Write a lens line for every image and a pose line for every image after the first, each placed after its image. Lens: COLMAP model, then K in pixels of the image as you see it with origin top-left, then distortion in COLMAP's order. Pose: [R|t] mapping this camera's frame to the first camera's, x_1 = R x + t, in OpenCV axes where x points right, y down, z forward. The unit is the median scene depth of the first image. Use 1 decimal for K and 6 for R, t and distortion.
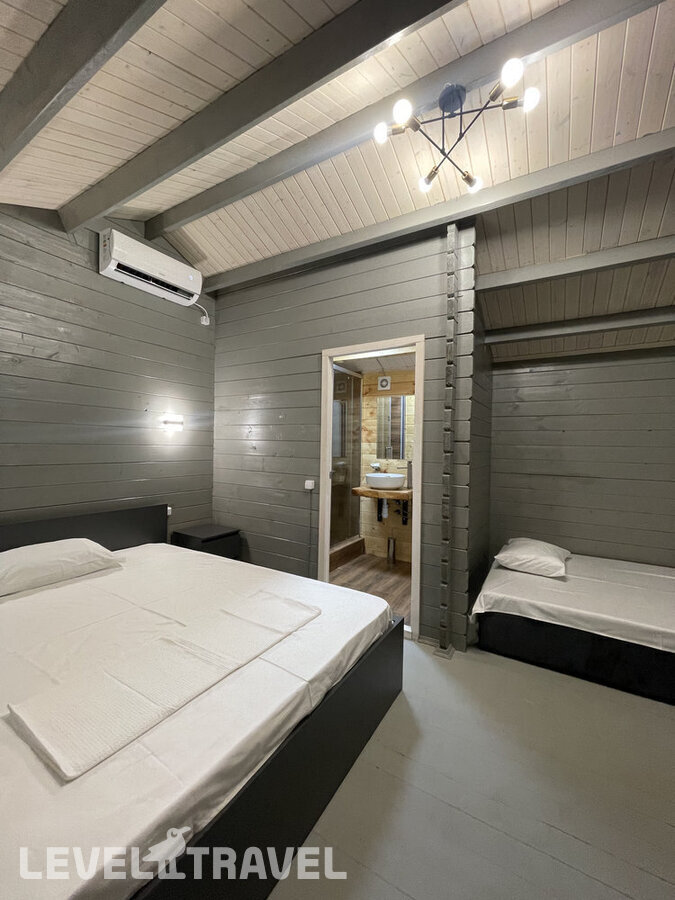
lens RADIAL K [[360.5, 0, 337.7], [0, 360.5, 448.5], [0, 0, 1]] dist [-0.002758, 0.000515]
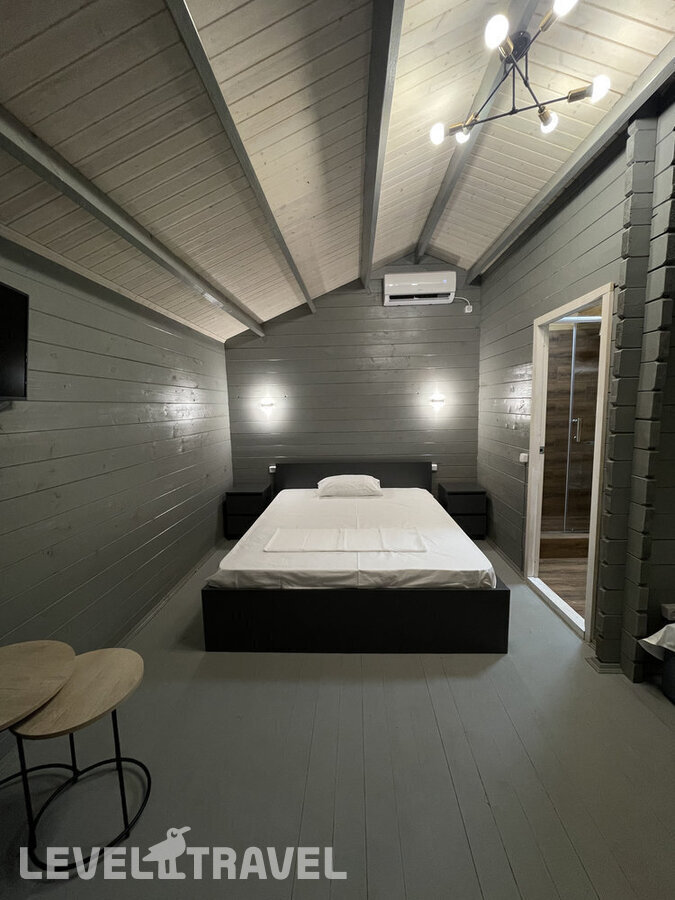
lens RADIAL K [[360.5, 0, 341.5], [0, 360.5, 447.9], [0, 0, 1]] dist [-0.002758, 0.000515]
pose [[0.486187, 0.071655, -0.870912, 0.517670], [0.027353, 0.994896, 0.097126, -0.037053], [0.873427, -0.071043, 0.481746, 0.058829]]
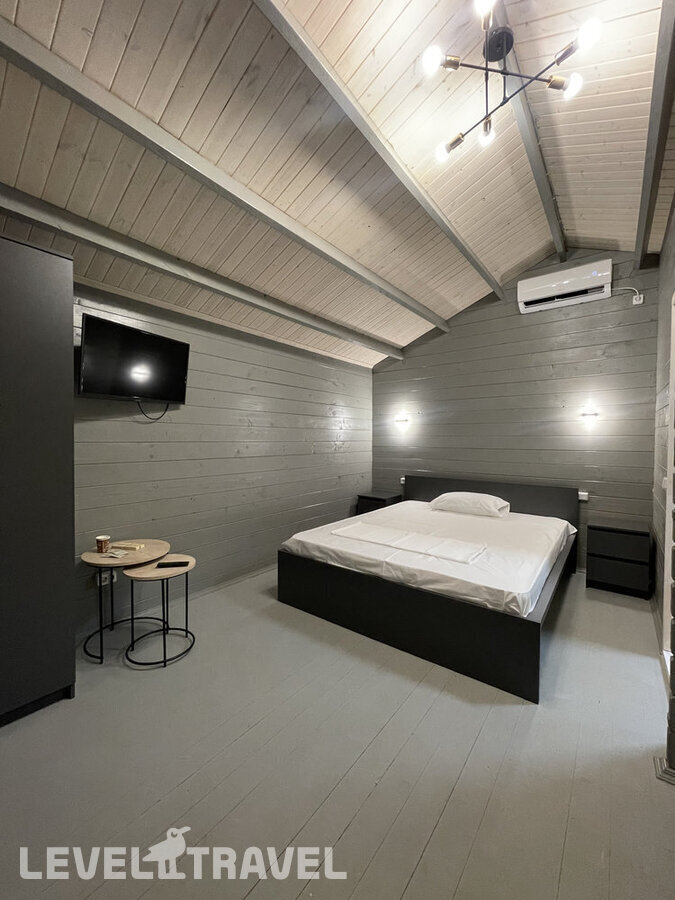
lens RADIAL K [[360.5, 0, 341.1], [0, 360.5, 447.4], [0, 0, 1]] dist [-0.002758, 0.000515]
pose [[-0.104415, 0.004569, -0.994523, 0.682407], [-0.010005, 0.999934, 0.005645, 0.027457], [0.994483, 0.010540, -0.104362, 0.379493]]
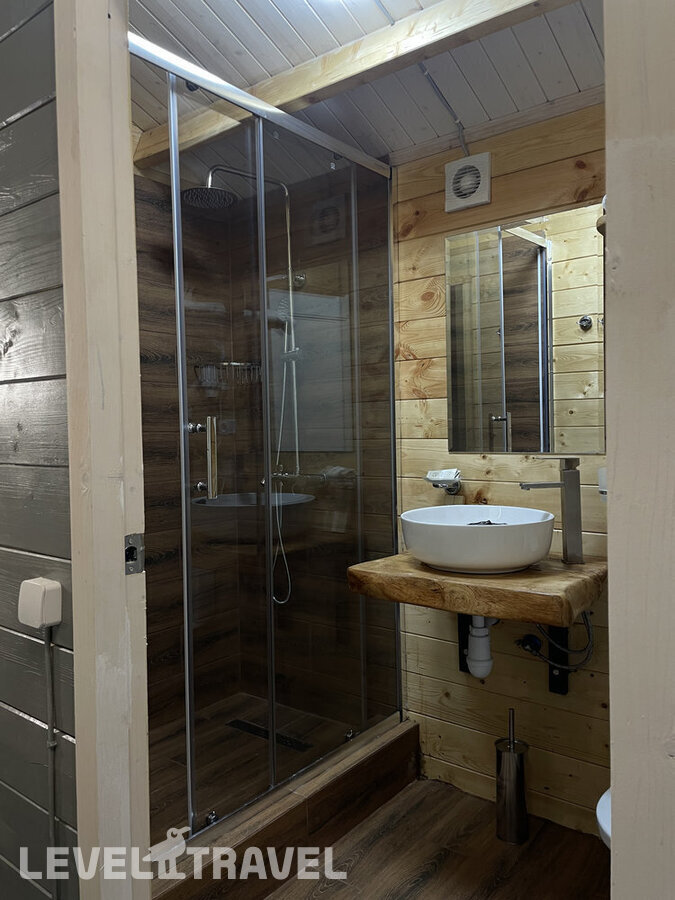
lens RADIAL K [[674.9, 0, 337.4], [0, 674.9, 446.8], [0, 0, 1]] dist [0.047412, -0.004415]
pose [[0.991013, -0.032712, -0.129703, 0.121539], [0.034824, 0.999295, 0.014049, 0.016552], [0.129152, -0.018440, 0.991453, 0.613739]]
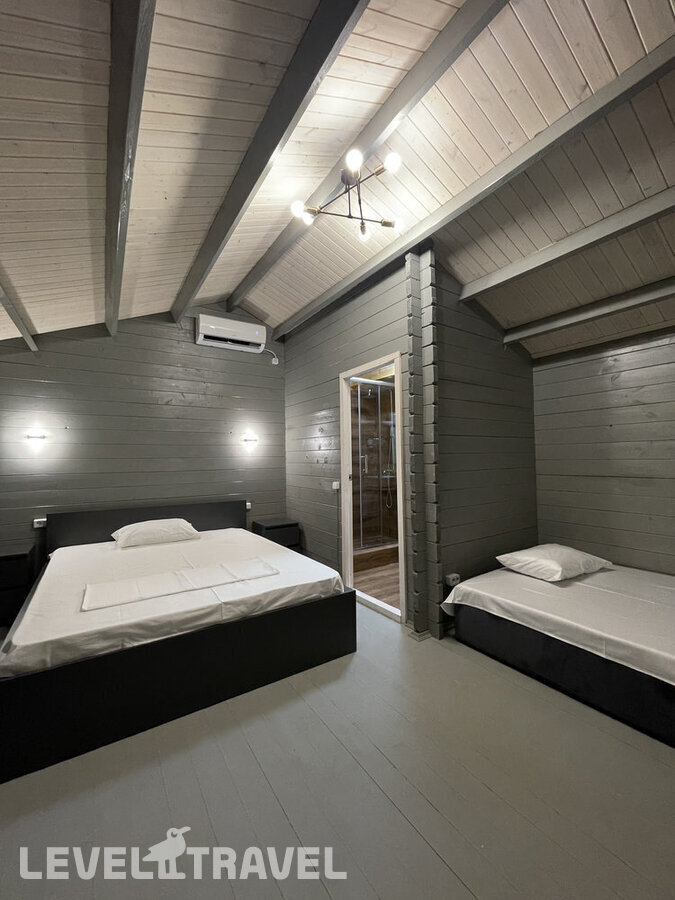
lens RADIAL K [[360.5, 0, 338.7], [0, 360.5, 449.1], [0, 0, 1]] dist [-0.002758, 0.000515]
pose [[0.903816, -0.044185, -0.425633, 0.417213], [0.029842, 0.998741, -0.040311, 0.025675], [0.426879, 0.023732, 0.903997, -0.081265]]
